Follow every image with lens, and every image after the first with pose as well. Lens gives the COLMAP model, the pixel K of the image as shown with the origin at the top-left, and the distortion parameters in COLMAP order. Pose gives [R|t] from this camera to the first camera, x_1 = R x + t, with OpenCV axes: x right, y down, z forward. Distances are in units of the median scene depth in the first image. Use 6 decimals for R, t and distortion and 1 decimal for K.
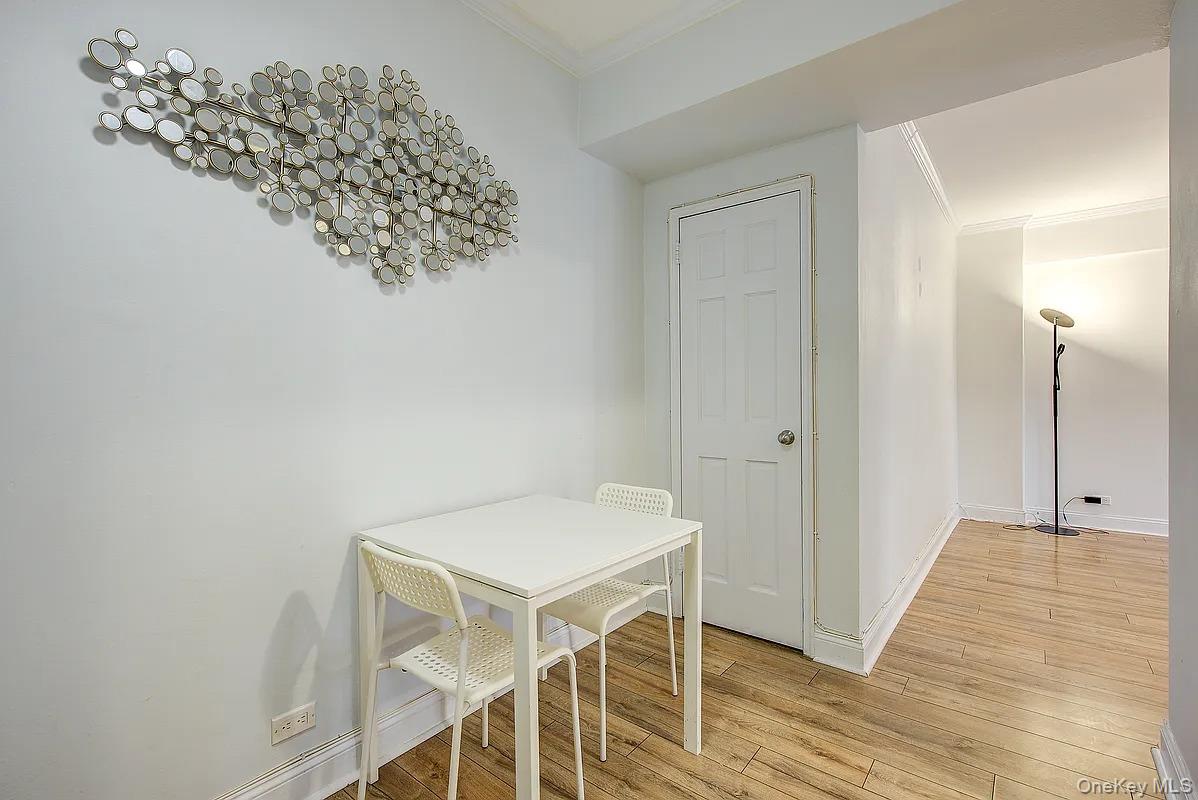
lens RADIAL K [[539.9, 0, 601.0], [0, 539.9, 397.4], [0, 0, 1]] dist [-0.000645, -0.000104]
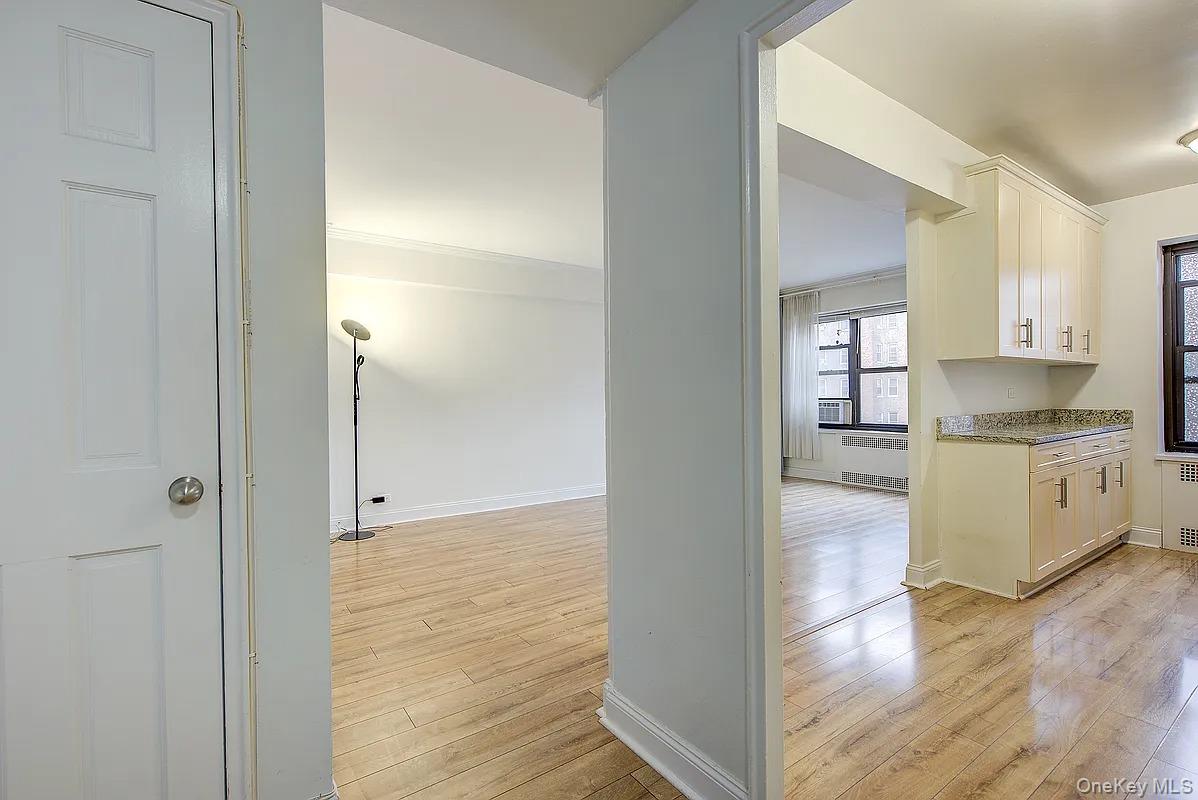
lens RADIAL K [[539.9, 0, 601.0], [0, 539.9, 397.4], [0, 0, 1]] dist [-0.000645, -0.000104]
pose [[0.268468, 0.004049, 0.963280, -0.033987], [0.013998, 0.999869, -0.008105, -0.003771], [-0.963187, 0.015660, 0.268376, 0.385533]]
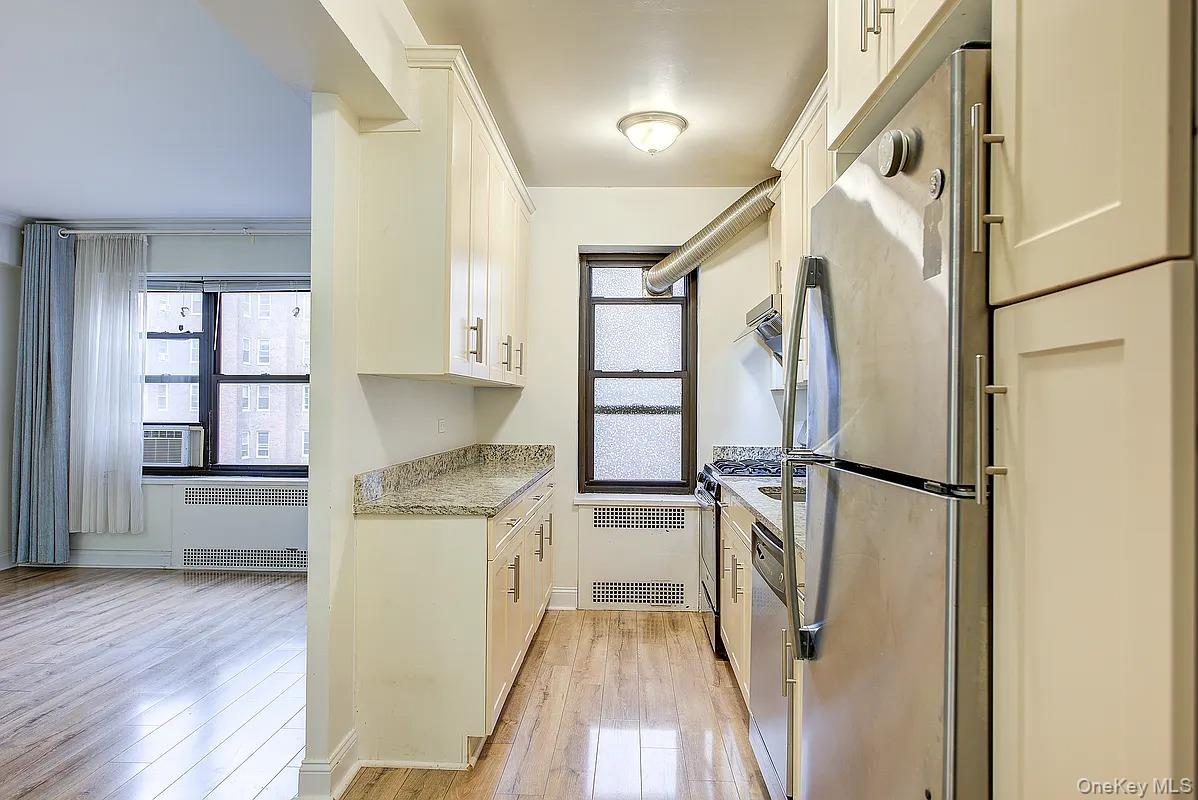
lens RADIAL K [[737.0, 0, 599.0], [0, 737.0, 400.0], [0, 0, 1]] dist [0.001103, 0.000227]
pose [[-0.607133, 0.011971, 0.794510, 0.379093], [0.001765, 0.999904, -0.013717, -0.038111], [-0.794598, -0.006926, -0.607096, 0.311695]]
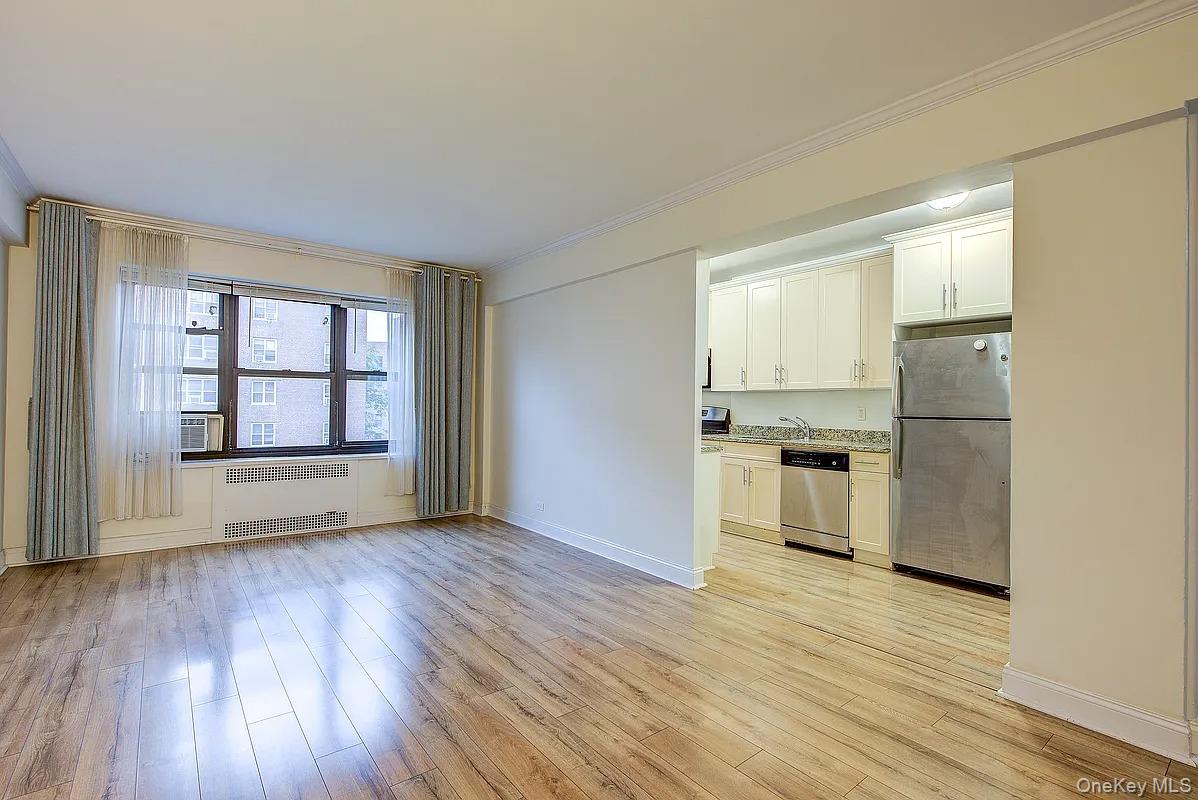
lens RADIAL K [[557.8, 0, 599.0], [0, 557.8, 400.0], [0, 0, 1]] dist [0.000643, -0.000130]
pose [[-0.977353, -0.004085, 0.211577, 1.163620], [-0.005149, 0.999977, -0.004477, -0.037569], [-0.211553, -0.005465, -0.977351, 1.365960]]
